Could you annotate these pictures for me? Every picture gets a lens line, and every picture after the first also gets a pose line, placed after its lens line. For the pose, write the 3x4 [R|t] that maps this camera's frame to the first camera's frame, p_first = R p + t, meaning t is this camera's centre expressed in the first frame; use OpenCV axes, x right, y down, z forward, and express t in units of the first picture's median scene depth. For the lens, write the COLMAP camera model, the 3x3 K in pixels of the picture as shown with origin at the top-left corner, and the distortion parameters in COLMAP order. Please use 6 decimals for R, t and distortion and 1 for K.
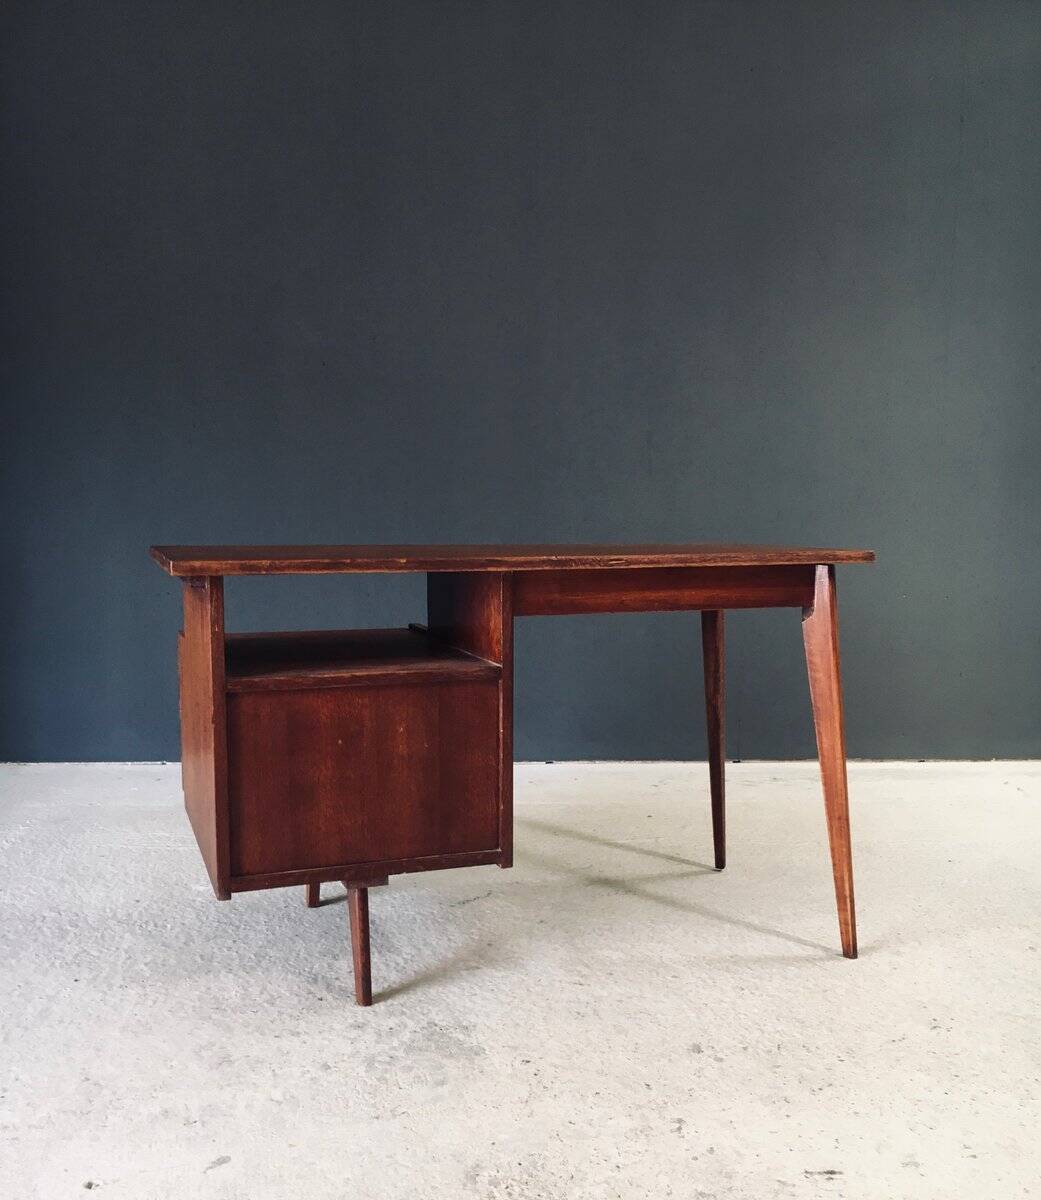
lens RADIAL K [[1222.8, 0, 518.1], [0, 1222.8, 650.2], [0, 0, 1]] dist [0.013475, 0.000000]
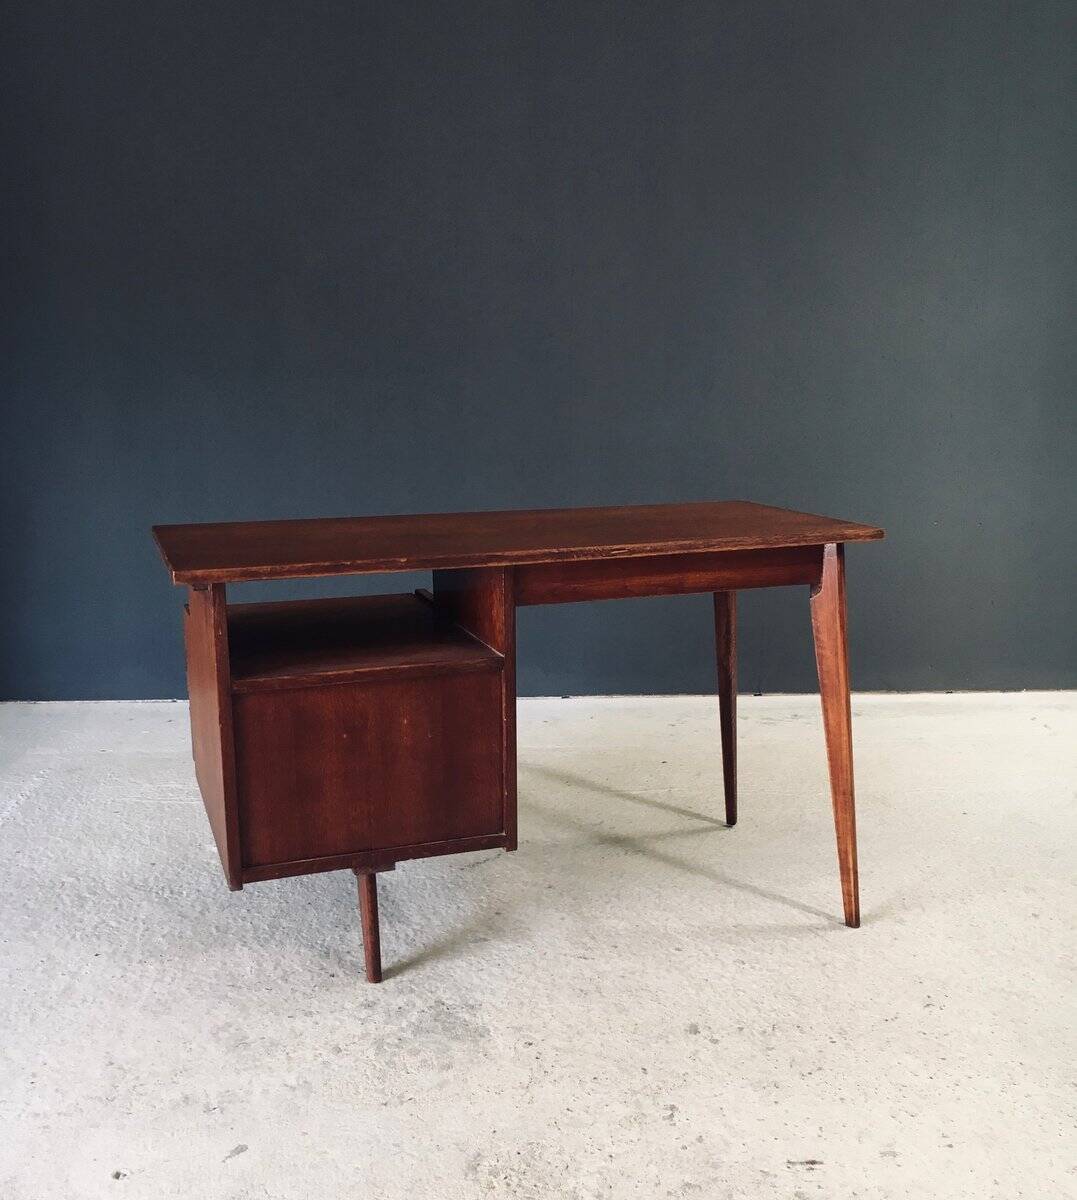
lens RADIAL K [[1297.7, 0, 521.6], [0, 1297.7, 652.7], [0, 0, 1]] dist [0.017582, 0.000000]
pose [[0.999761, -0.005190, -0.021232, 0.024501], [0.007430, 0.994249, 0.106838, -0.108118], [0.020556, -0.106970, 0.994050, -0.061487]]
